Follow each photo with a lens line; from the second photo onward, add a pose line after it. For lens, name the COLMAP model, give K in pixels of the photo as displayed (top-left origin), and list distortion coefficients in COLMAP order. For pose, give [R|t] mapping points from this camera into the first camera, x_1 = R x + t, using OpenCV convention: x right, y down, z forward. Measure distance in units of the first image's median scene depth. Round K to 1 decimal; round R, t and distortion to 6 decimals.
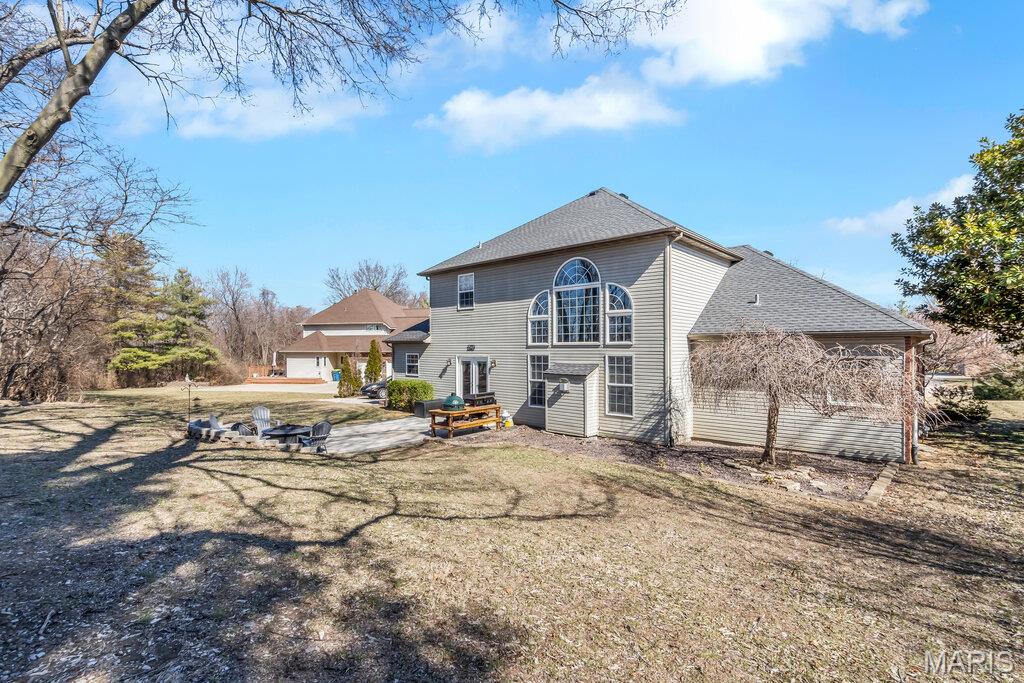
lens RADIAL K [[478.1, 0, 515.4], [0, 478.1, 344.3], [0, 0, 1]] dist [-0.000450, -0.000116]
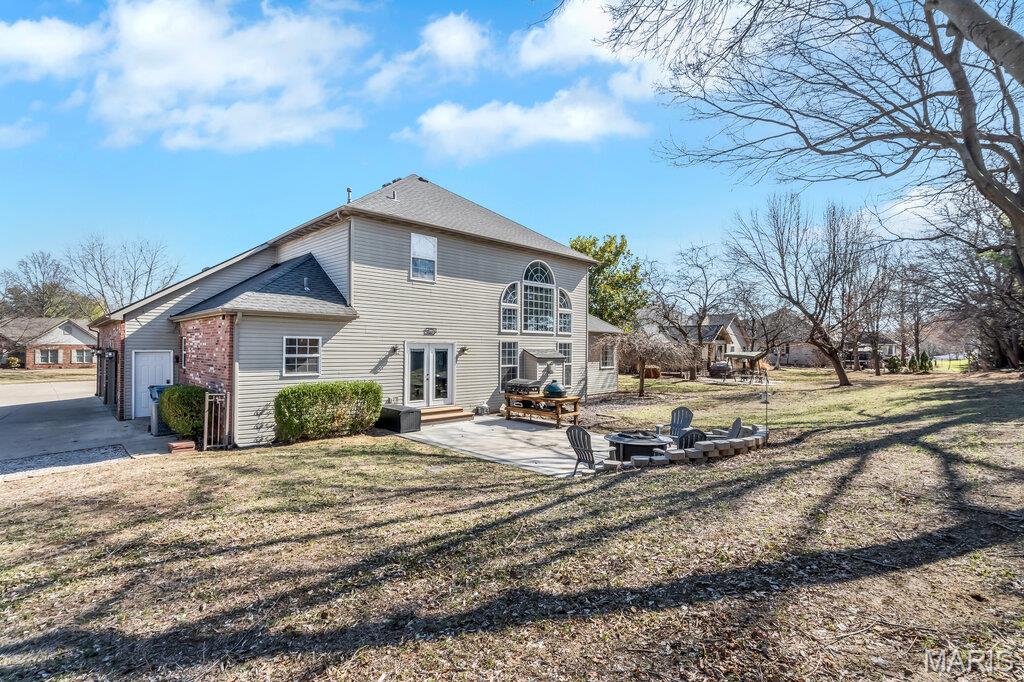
lens RADIAL K [[478.1, 0, 515.4], [0, 478.1, 343.8], [0, 0, 1]] dist [-0.000450, -0.000116]
pose [[0.052343, 0.015961, 0.998502, -1.048374], [-0.012003, 0.999810, -0.015353, 0.045657], [-0.998557, -0.011181, 0.052524, 0.983977]]
